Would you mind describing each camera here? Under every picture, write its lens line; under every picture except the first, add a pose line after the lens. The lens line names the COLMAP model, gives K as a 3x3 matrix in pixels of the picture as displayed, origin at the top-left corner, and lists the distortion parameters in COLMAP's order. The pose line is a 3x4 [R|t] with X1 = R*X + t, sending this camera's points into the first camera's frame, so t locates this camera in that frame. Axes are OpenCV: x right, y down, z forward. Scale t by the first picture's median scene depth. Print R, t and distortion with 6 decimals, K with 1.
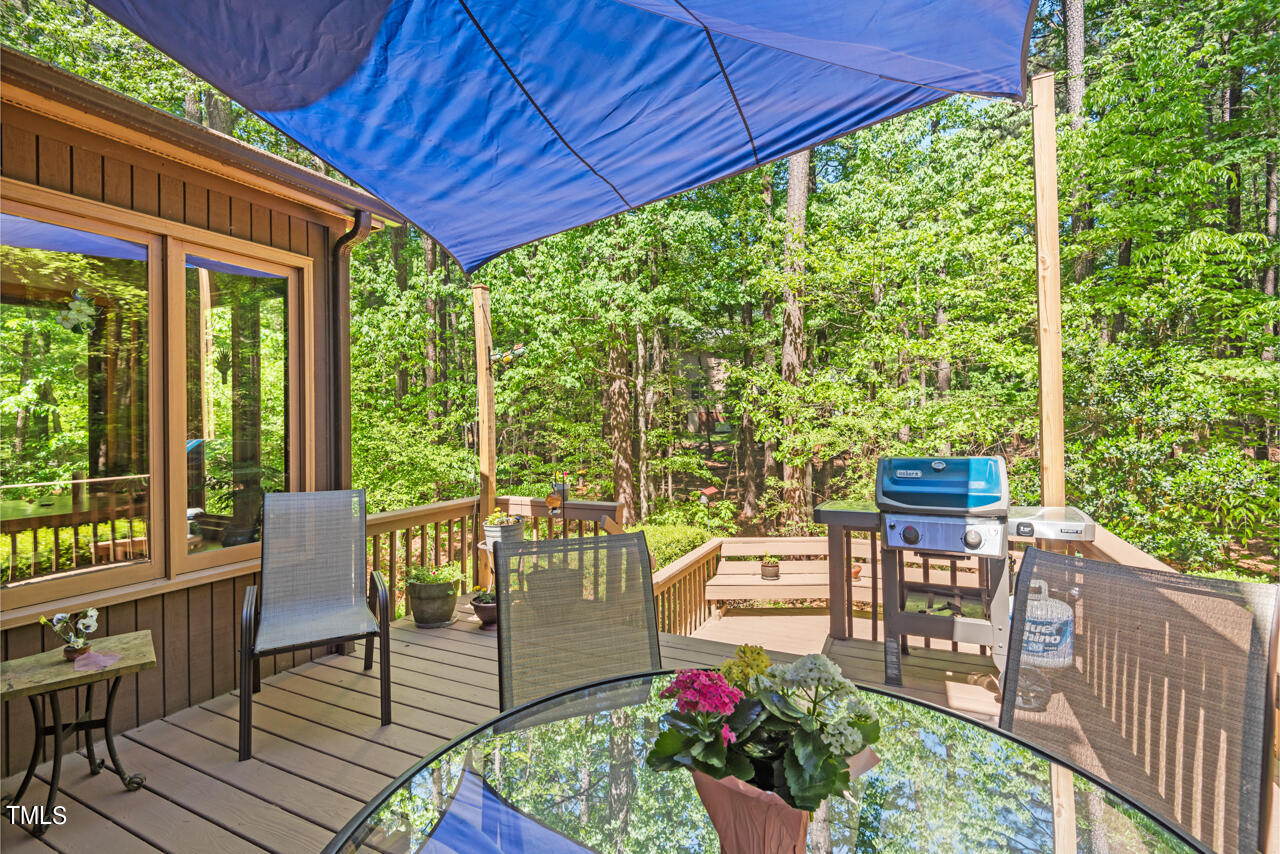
lens RADIAL K [[574.4, 0, 644.6], [0, 574.4, 421.9], [0, 0, 1]] dist [0.032561, -0.020236]
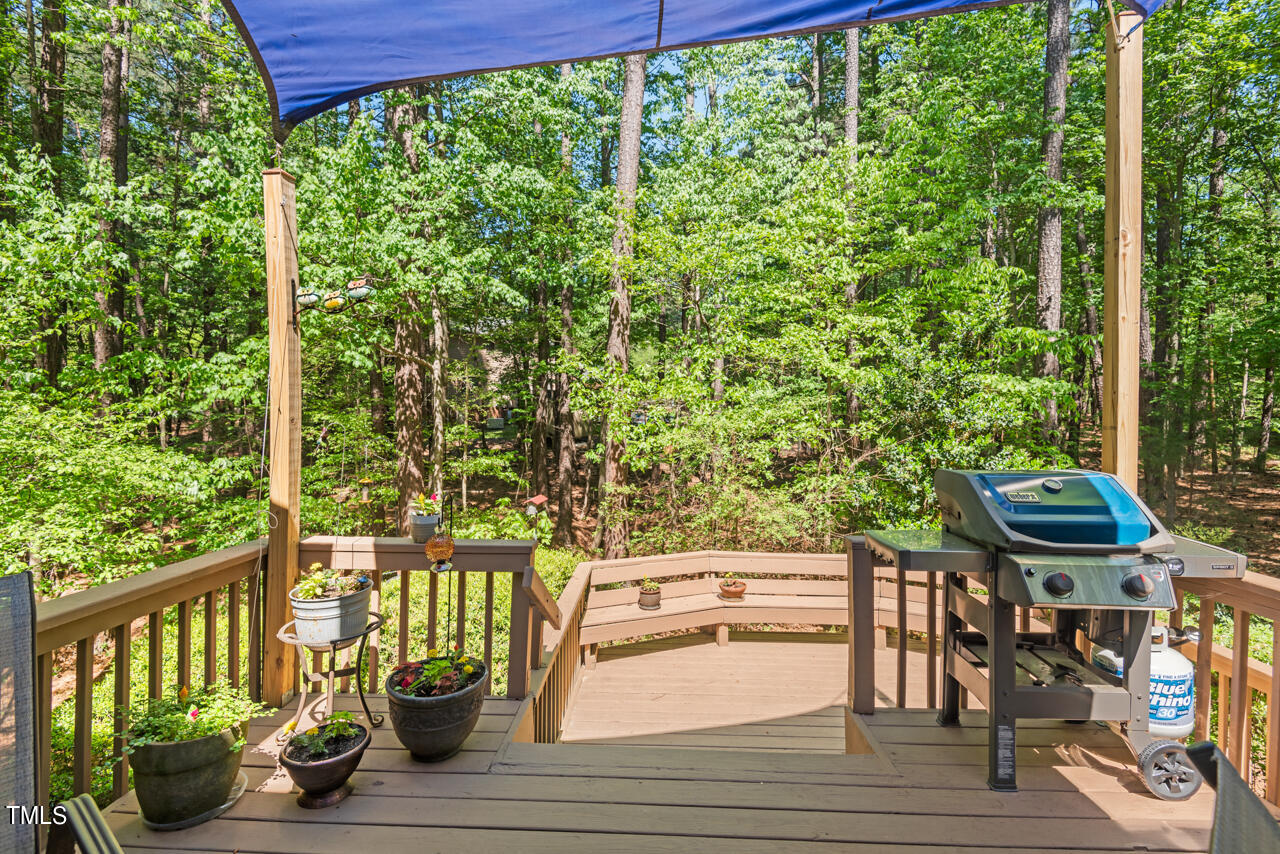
lens RADIAL K [[581.3, 0, 641.3], [0, 581.3, 420.0], [0, 0, 1]] dist [0.033177, -0.023102]
pose [[0.919083, 0.019158, 0.393598, -0.090994], [-0.020101, 0.999796, -0.001726, 0.001474], [-0.393551, -0.006325, 0.919281, 0.164354]]
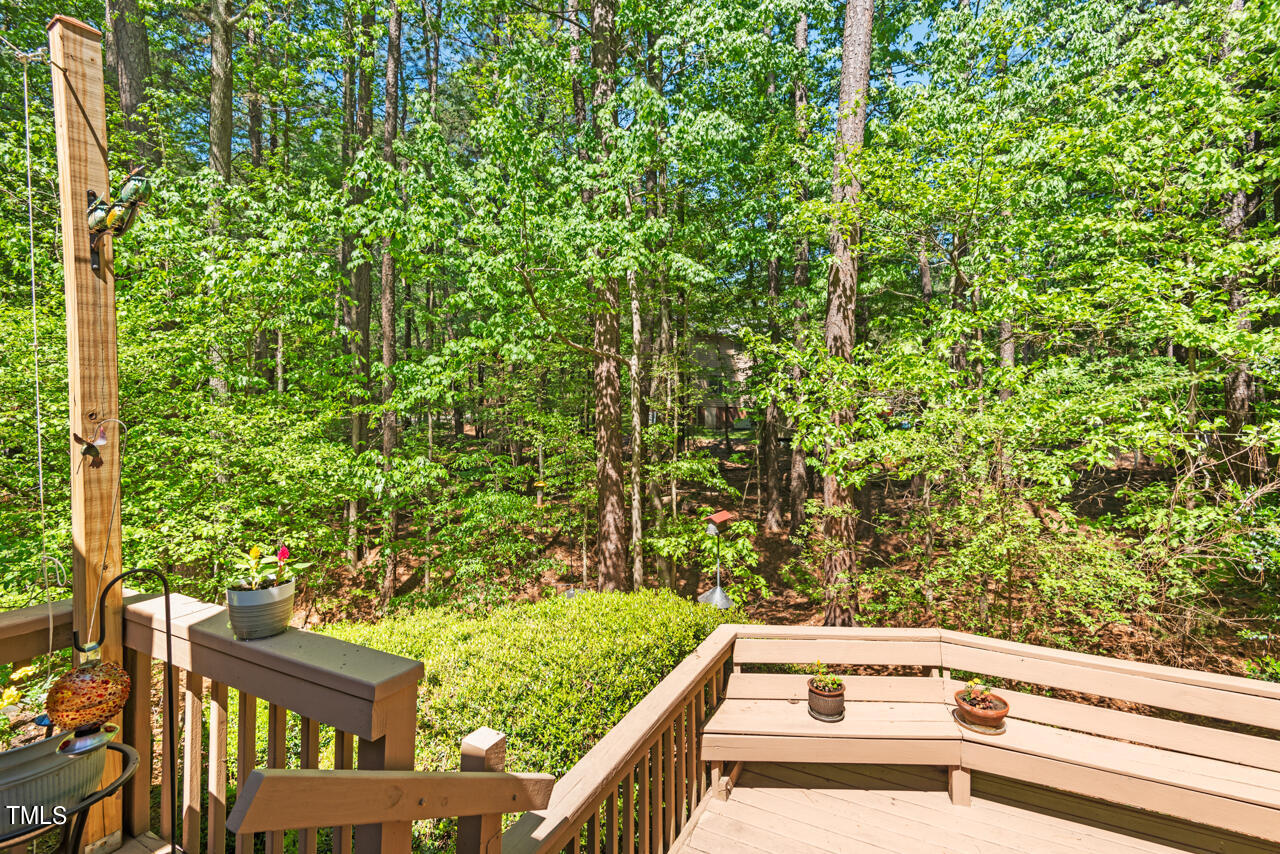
lens RADIAL K [[574.4, 0, 644.6], [0, 574.4, 421.9], [0, 0, 1]] dist [0.032561, -0.020236]
pose [[0.999261, 0.018756, -0.033550, 0.046064], [-0.018453, 0.999786, 0.009321, 0.001848], [0.033718, -0.008695, 0.999394, 0.330390]]
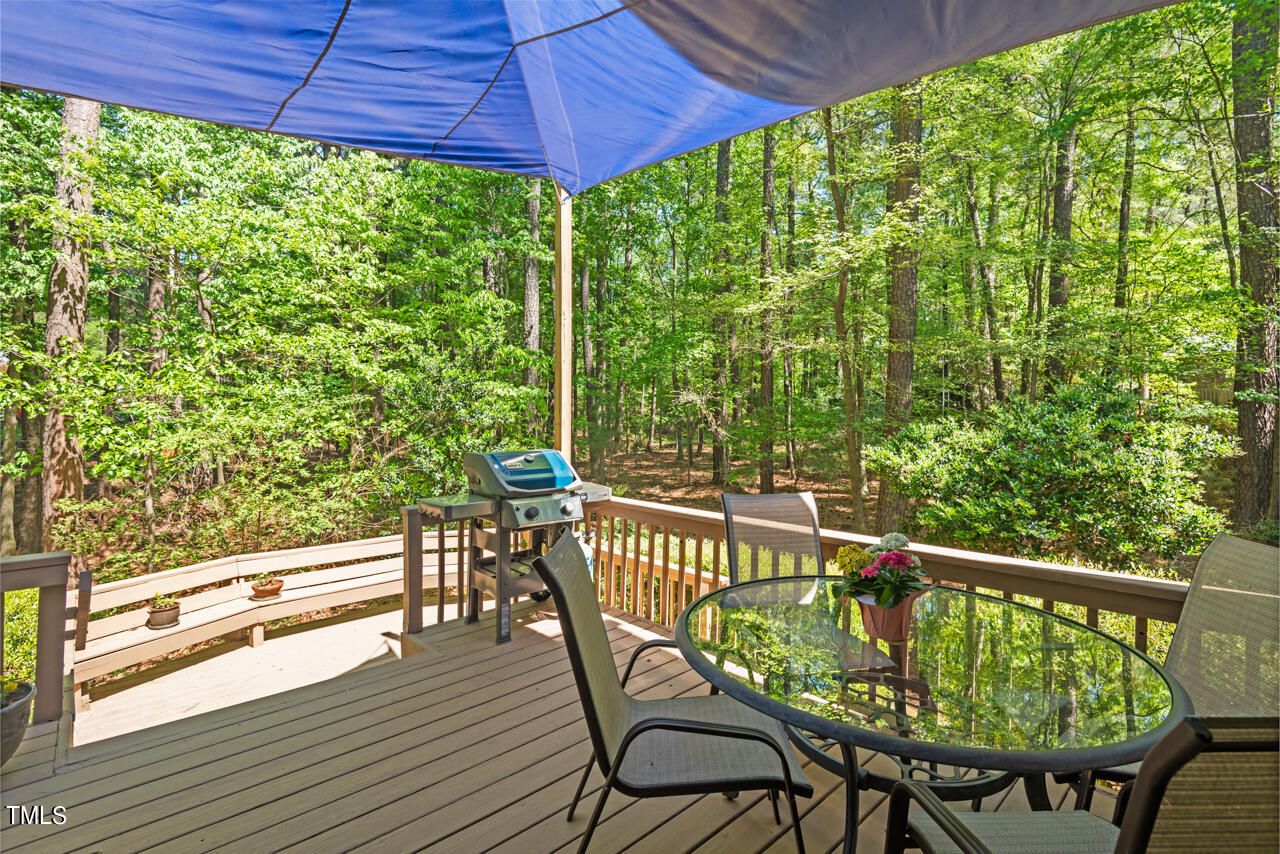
lens RADIAL K [[574.4, 0, 644.6], [0, 574.4, 421.9], [0, 0, 1]] dist [0.032561, -0.020236]
pose [[0.360050, 0.010156, 0.932878, -0.189918], [-0.010499, 0.999922, -0.006834, 0.000917], [-0.932874, -0.007334, 0.360128, 0.097560]]
